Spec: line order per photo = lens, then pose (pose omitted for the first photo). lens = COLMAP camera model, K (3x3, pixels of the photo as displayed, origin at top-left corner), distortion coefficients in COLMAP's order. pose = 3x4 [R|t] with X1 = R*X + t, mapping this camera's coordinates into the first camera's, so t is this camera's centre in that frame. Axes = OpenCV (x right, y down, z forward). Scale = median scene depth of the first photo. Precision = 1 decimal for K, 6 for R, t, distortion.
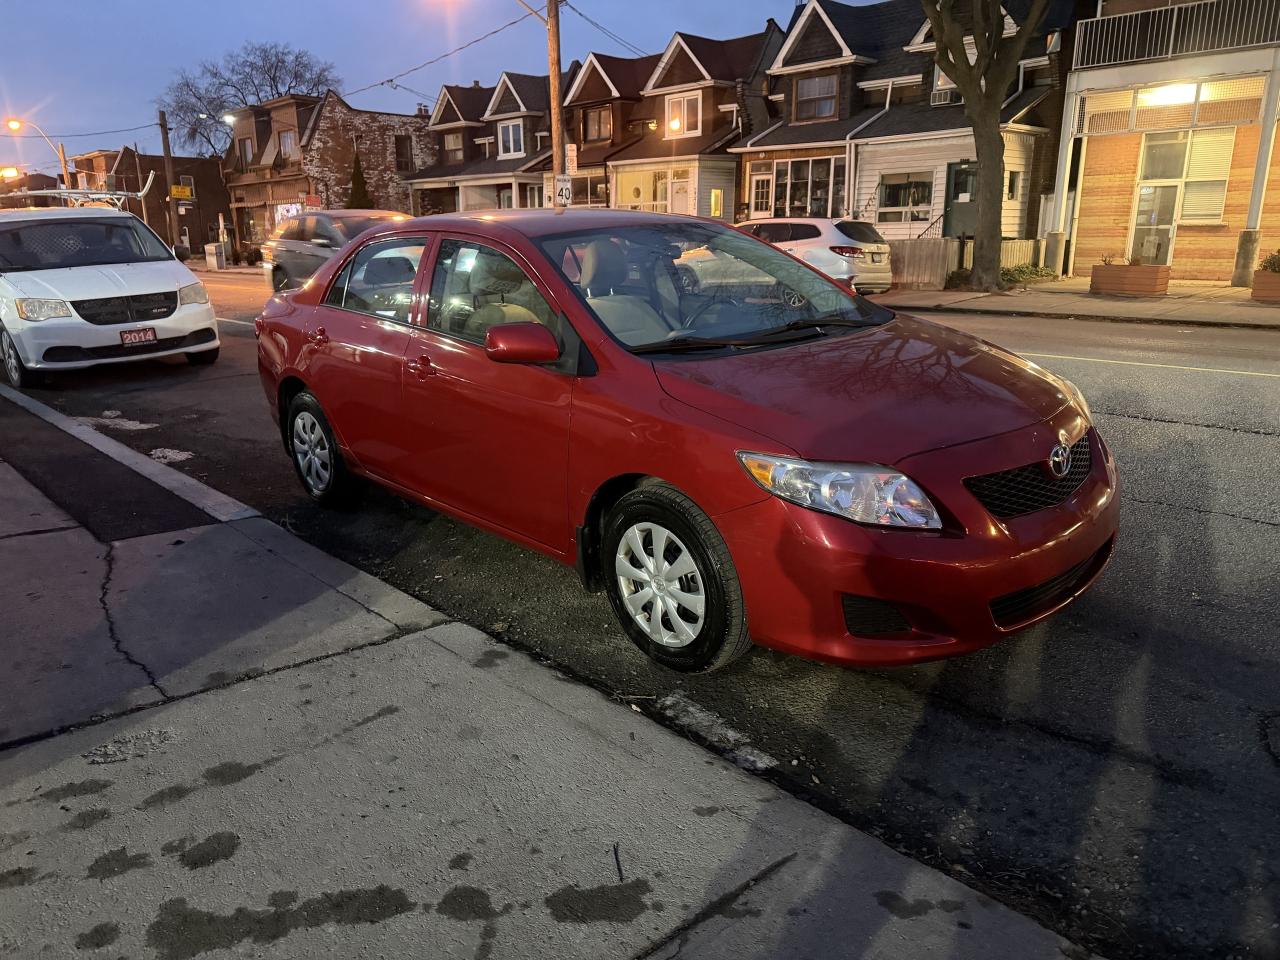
lens RADIAL K [[930.8, 0, 636.2], [0, 930.8, 484.2], [0, 0, 1]] dist [0.003816, -0.003416]
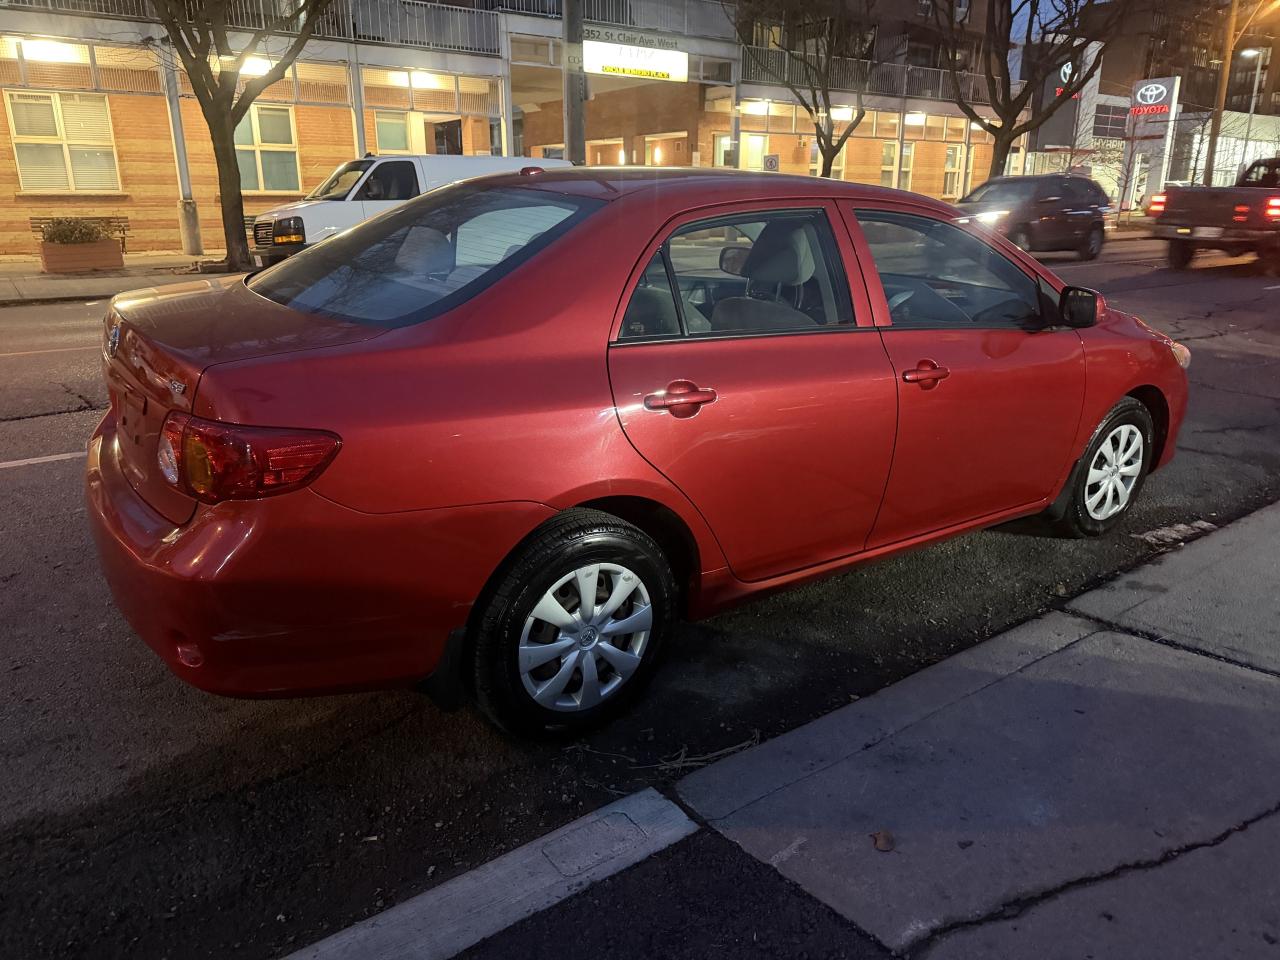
lens RADIAL K [[977.5, 0, 638.5], [0, 977.5, 459.3], [0, 0, 1]] dist [-0.022436, -0.003329]
pose [[0.077087, -0.246801, 0.965995, -0.095953], [0.250993, 0.942479, 0.220763, -0.027106], [-0.964915, 0.225440, 0.134598, 0.103640]]
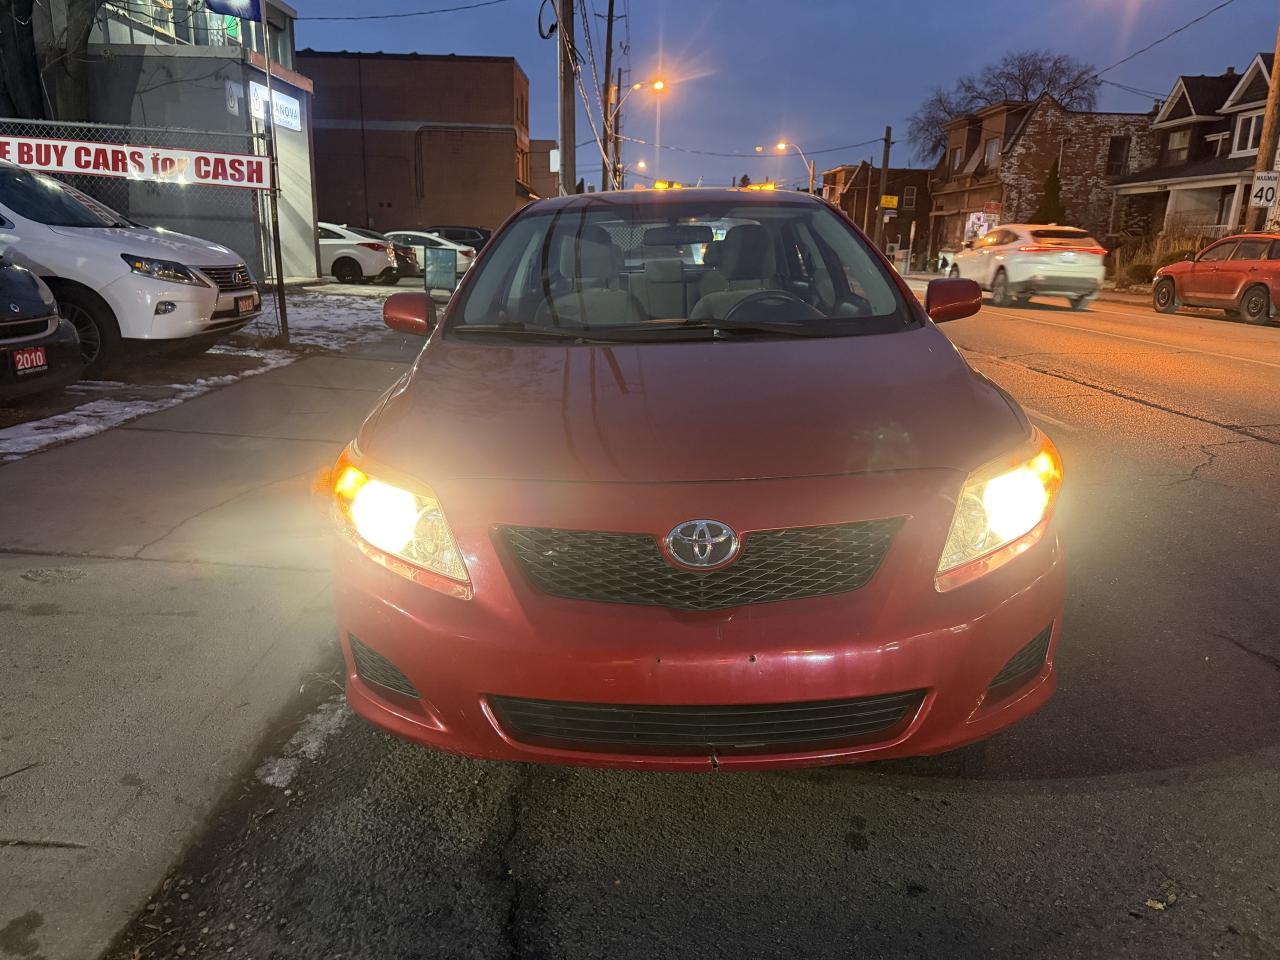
lens RADIAL K [[930.8, 0, 636.2], [0, 930.8, 484.2], [0, 0, 1]] dist [0.003816, -0.003416]
pose [[0.738448, 0.185166, -0.648389, 0.055903], [-0.192044, 0.979489, 0.061004, -0.006260], [0.646385, 0.079471, 0.758861, 0.031179]]
